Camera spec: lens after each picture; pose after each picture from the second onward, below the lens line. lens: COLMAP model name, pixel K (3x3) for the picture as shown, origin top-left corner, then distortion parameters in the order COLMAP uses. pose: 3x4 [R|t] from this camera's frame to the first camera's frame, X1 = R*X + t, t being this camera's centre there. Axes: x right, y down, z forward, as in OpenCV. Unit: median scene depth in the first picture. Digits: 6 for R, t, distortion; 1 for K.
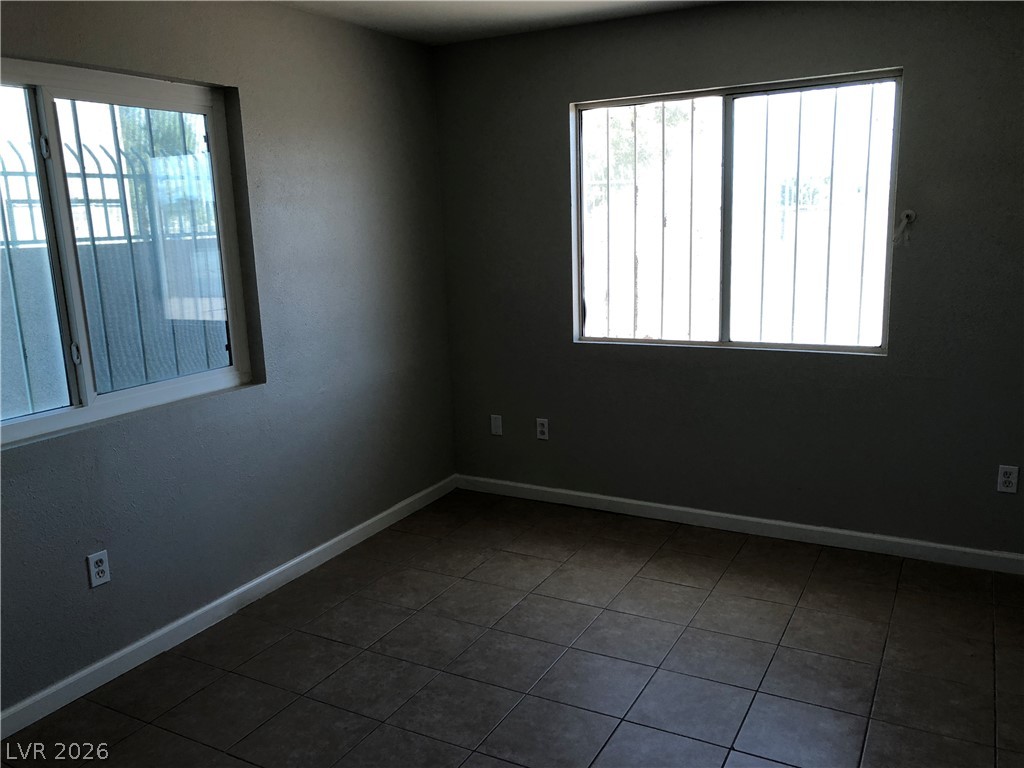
lens RADIAL K [[839.2, 0, 509.4], [0, 839.2, 383.5], [0, 0, 1]] dist [0.014940, -0.017112]
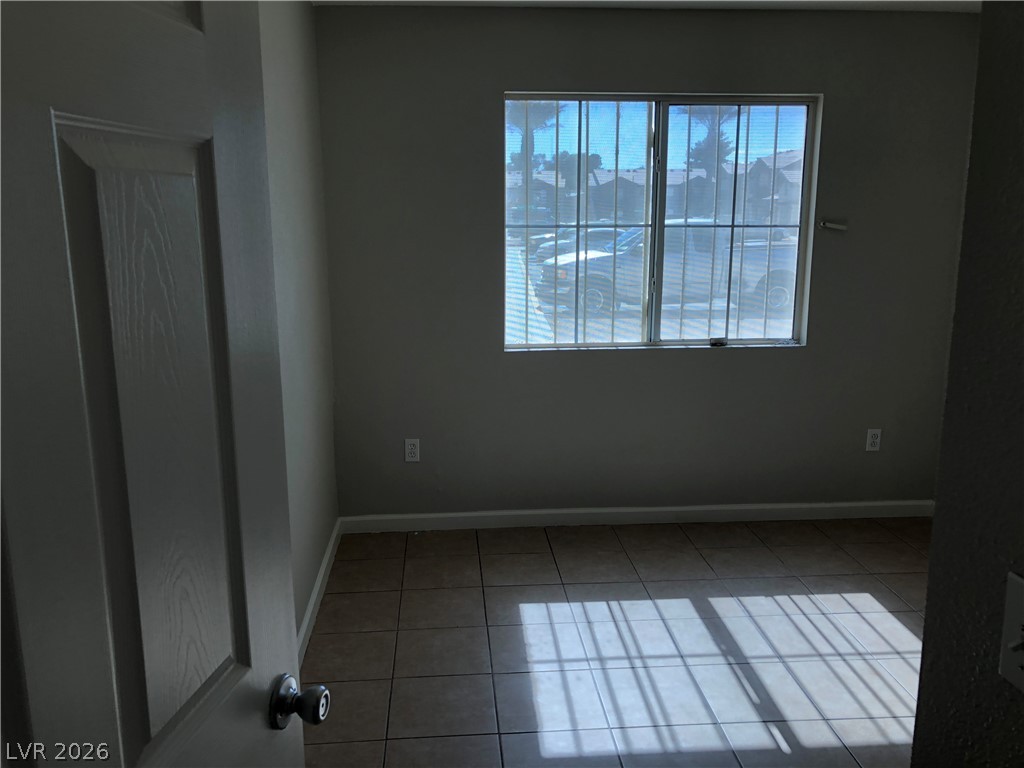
lens RADIAL K [[839.2, 0, 513.2], [0, 839.2, 381.1], [0, 0, 1]] dist [0.014940, -0.017112]
pose [[0.821715, -0.079513, 0.564325, -0.468501], [0.081291, 0.996447, 0.022031, -0.038121], [-0.564072, 0.027771, 0.825259, 0.248741]]
